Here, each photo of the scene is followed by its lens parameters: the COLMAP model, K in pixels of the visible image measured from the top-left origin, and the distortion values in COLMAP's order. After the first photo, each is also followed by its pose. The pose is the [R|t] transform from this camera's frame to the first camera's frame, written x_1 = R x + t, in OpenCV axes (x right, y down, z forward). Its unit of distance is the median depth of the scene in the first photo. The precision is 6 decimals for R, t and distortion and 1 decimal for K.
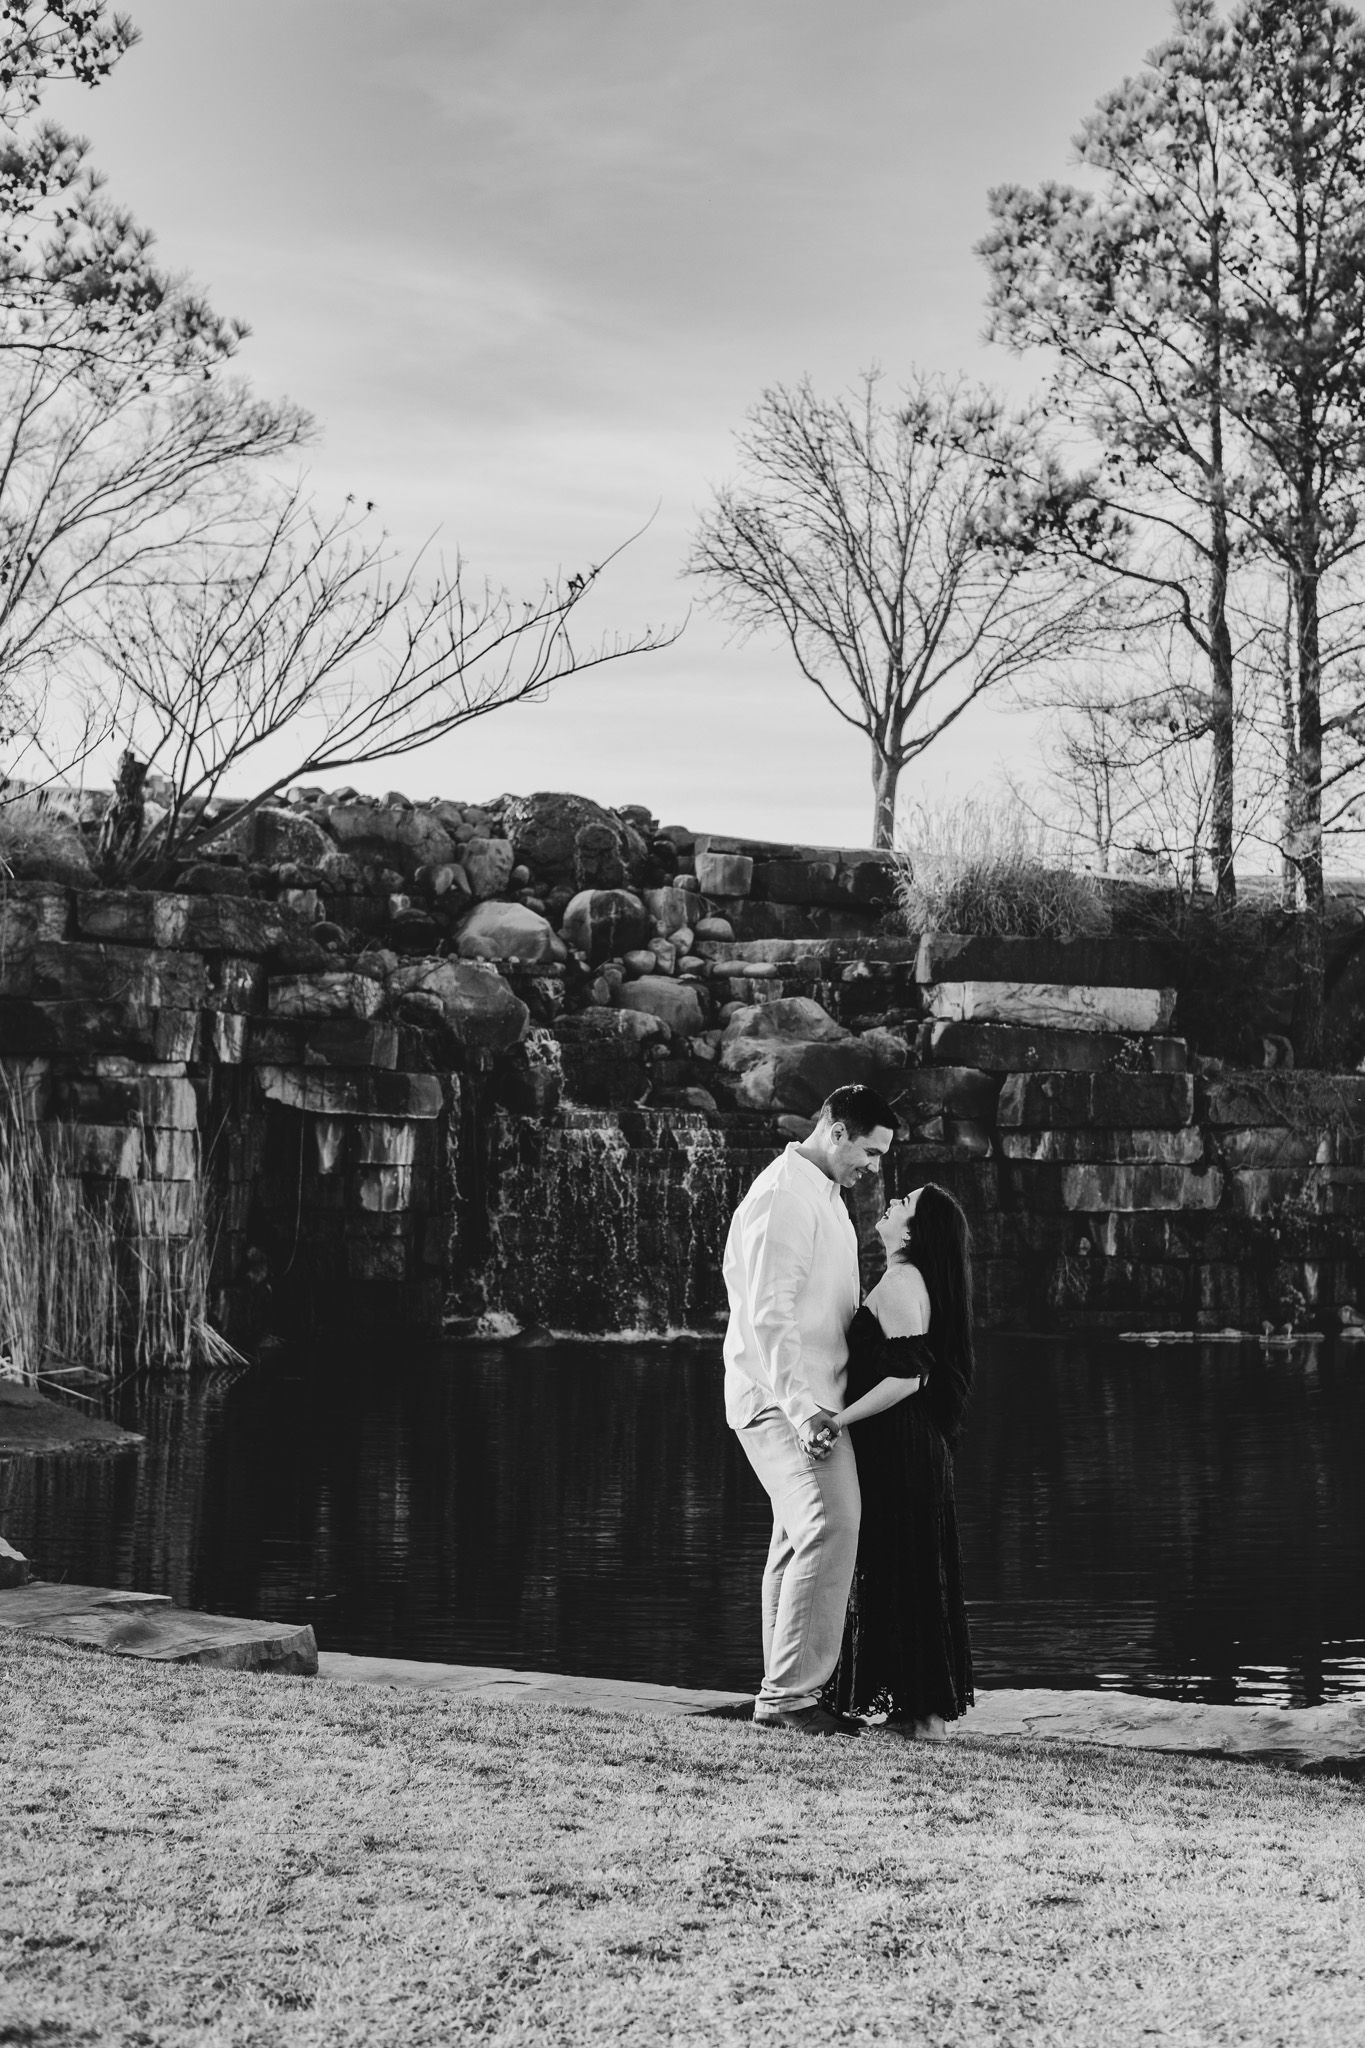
lens RADIAL K [[4561.6, 0, 511.4], [0, 4561.6, 1025.2], [0, 0, 1]] dist [0.076387, 0.995002]
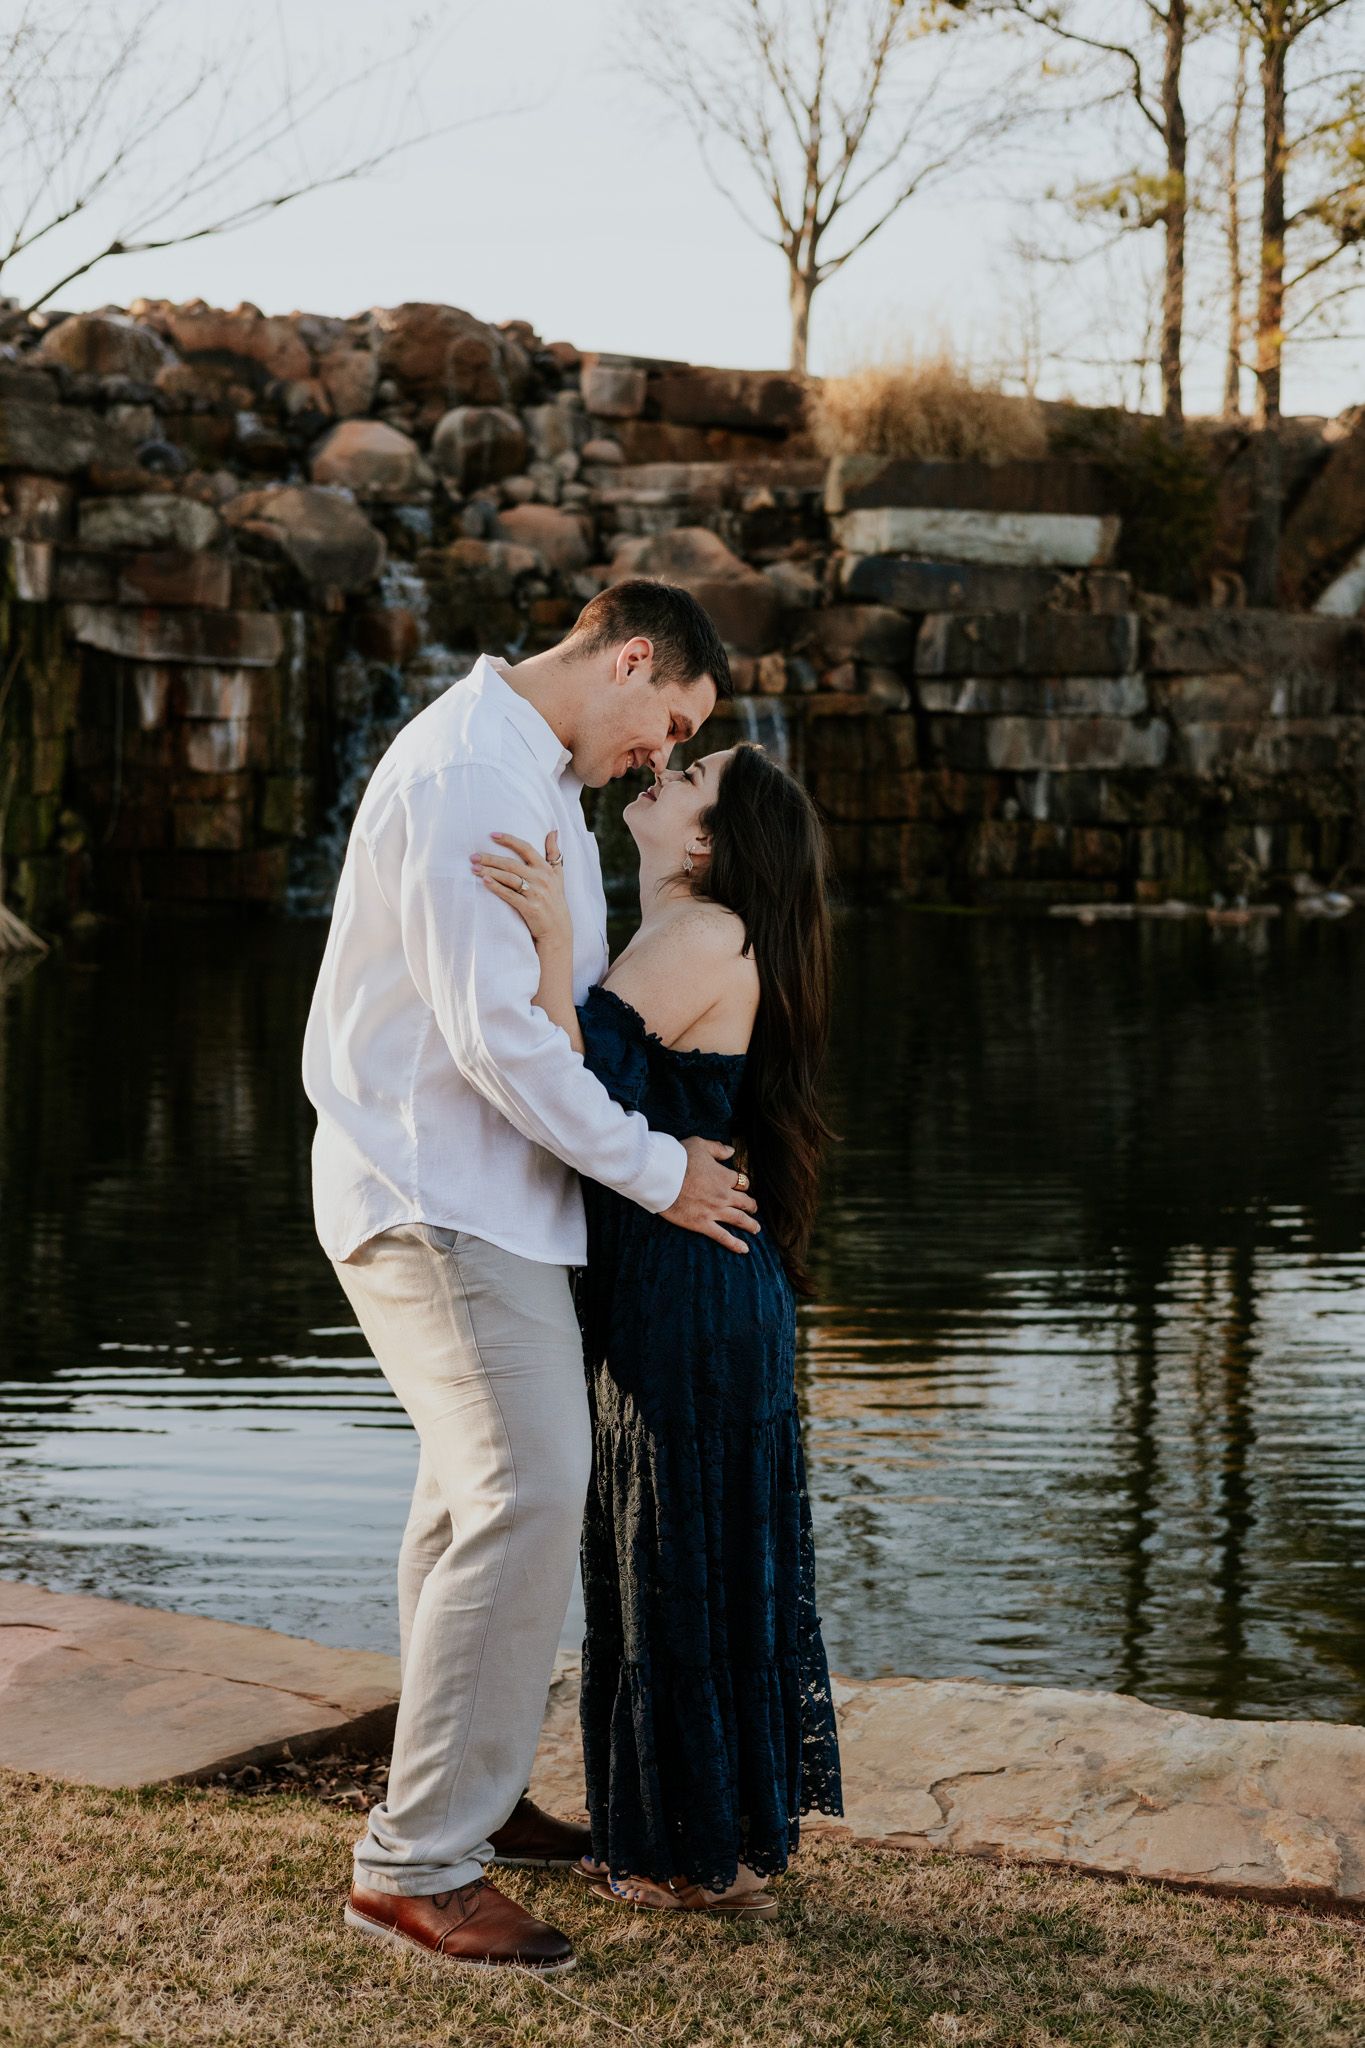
lens RADIAL K [[4561.6, 0, 511.4], [0, 4561.6, 1025.2], [0, 0, 1]] dist [0.076387, 0.995002]
pose [[0.999850, -0.001685, 0.017243, 0.012089], [0.000002, 0.995275, 0.097099, 0.003758], [-0.017325, -0.097084, 0.995125, 0.107697]]
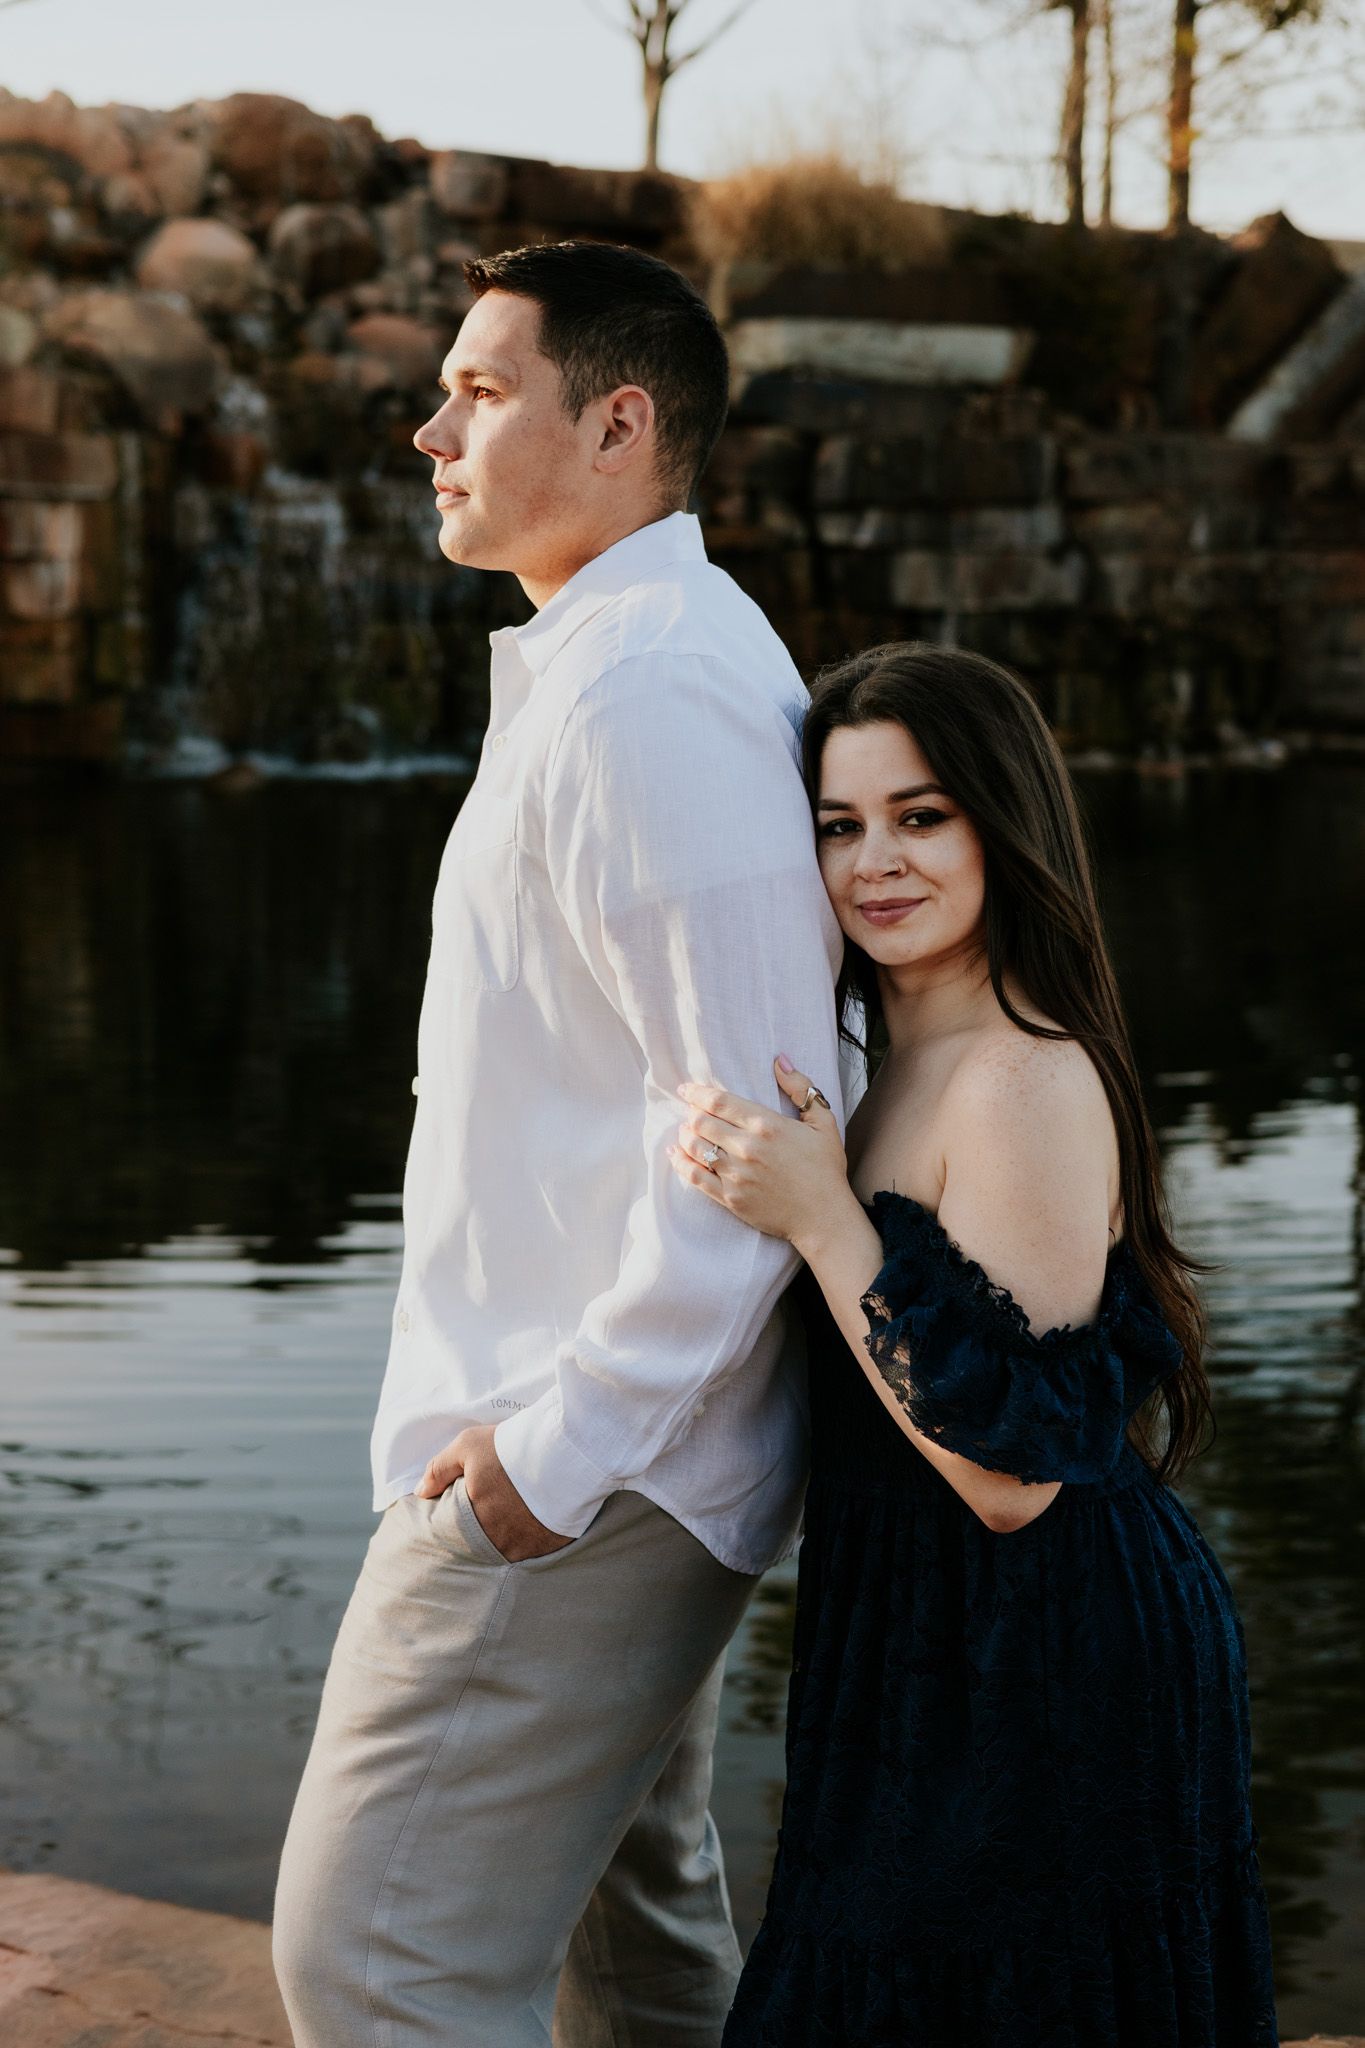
lens RADIAL K [[4665.2, 0, 779.1], [0, 4665.2, 1171.9], [0, 0, 1]] dist [0.049609, 0.096257]
pose [[0.993502, -0.019410, 0.112144, 0.005233], [0.000882, 0.986633, 0.162957, 0.003958], [-0.113807, -0.161799, 0.980239, 0.163428]]
